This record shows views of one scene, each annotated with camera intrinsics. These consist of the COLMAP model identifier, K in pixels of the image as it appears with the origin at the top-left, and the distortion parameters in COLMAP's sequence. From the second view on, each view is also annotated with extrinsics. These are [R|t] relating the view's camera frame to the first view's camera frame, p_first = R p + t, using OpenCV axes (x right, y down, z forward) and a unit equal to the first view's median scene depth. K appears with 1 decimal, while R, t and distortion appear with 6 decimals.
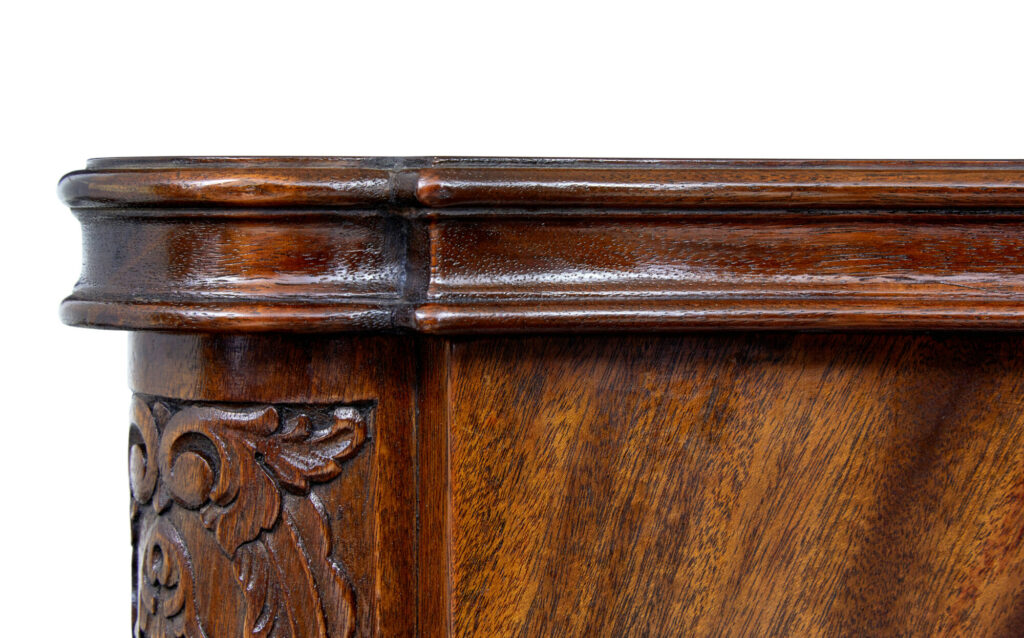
lens RADIAL K [[3581.3, 0, 511.5], [0, 3581.3, 320.8], [0, 0, 1]] dist [0.350412, 0.000000]
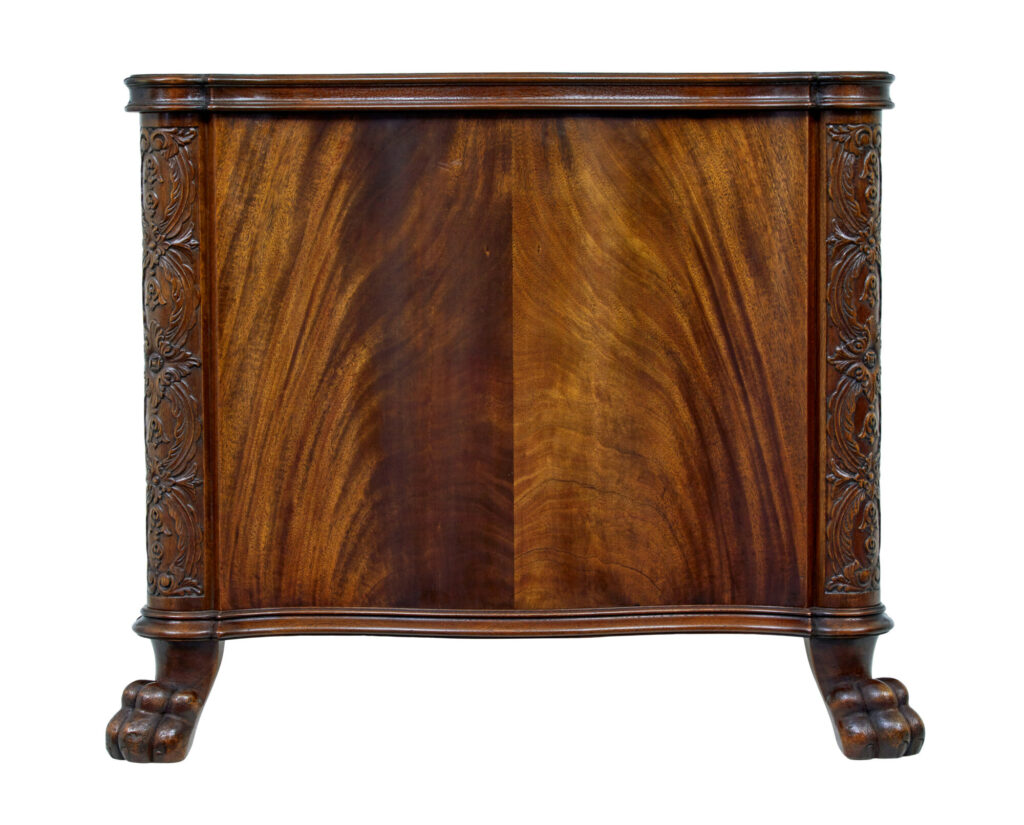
lens RADIAL K [[3340.1, 0, 510.3], [0, 3340.1, 411.6], [0, 0, 1]] dist [0.137496, 0.000000]
pose [[0.992947, -0.019321, 0.116977, -0.148028], [0.011970, 0.997928, 0.063218, 0.119383], [-0.117956, -0.061372, 0.991121, -3.302443]]
